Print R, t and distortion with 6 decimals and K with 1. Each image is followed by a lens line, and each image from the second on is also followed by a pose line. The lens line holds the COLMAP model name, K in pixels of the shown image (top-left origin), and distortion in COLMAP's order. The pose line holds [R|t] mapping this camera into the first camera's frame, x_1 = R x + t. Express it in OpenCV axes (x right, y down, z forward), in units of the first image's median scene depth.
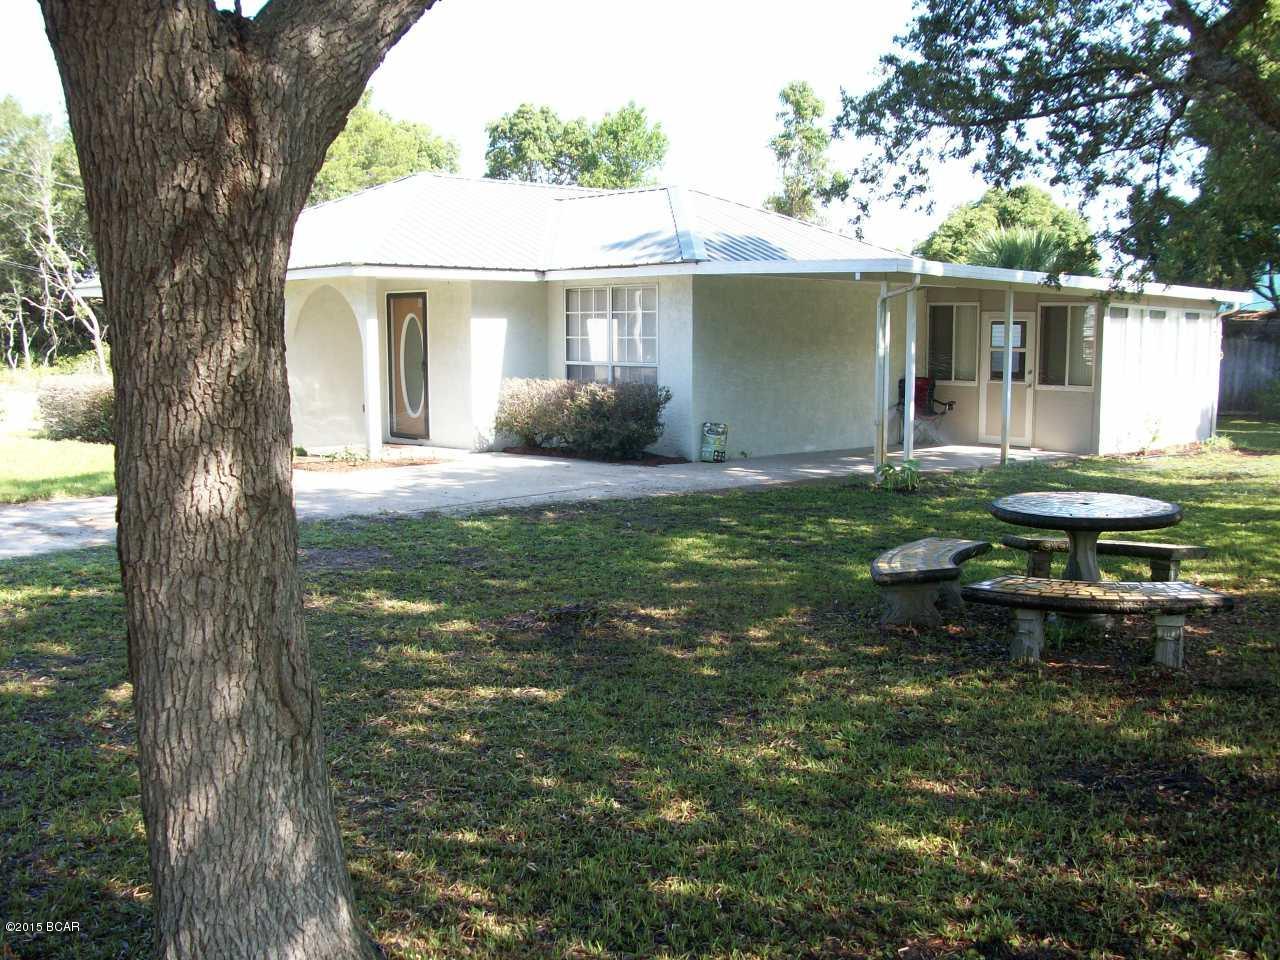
lens RADIAL K [[1322.2, 0, 640.0], [0, 1322.2, 480.0], [0, 0, 1]] dist [-0.172375, 0.004600]
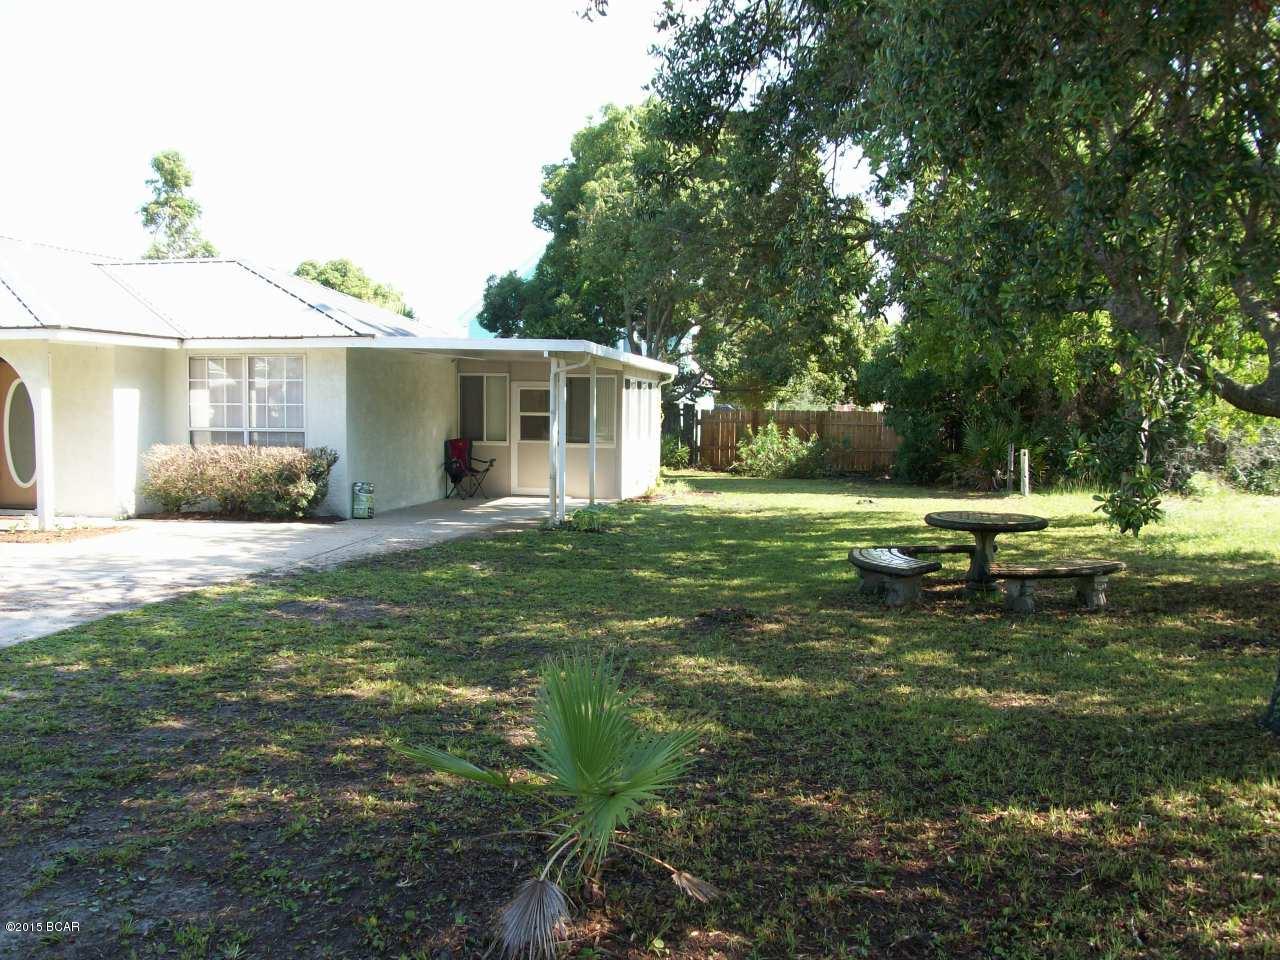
lens RADIAL K [[1322.2, 0, 640.0], [0, 1322.2, 480.0], [0, 0, 1]] dist [-0.172375, 0.004600]
pose [[0.798733, -0.027154, 0.601072, -0.384930], [0.055928, 0.998007, -0.029233, -0.000736], [-0.599080, 0.056966, 0.798660, -0.004177]]
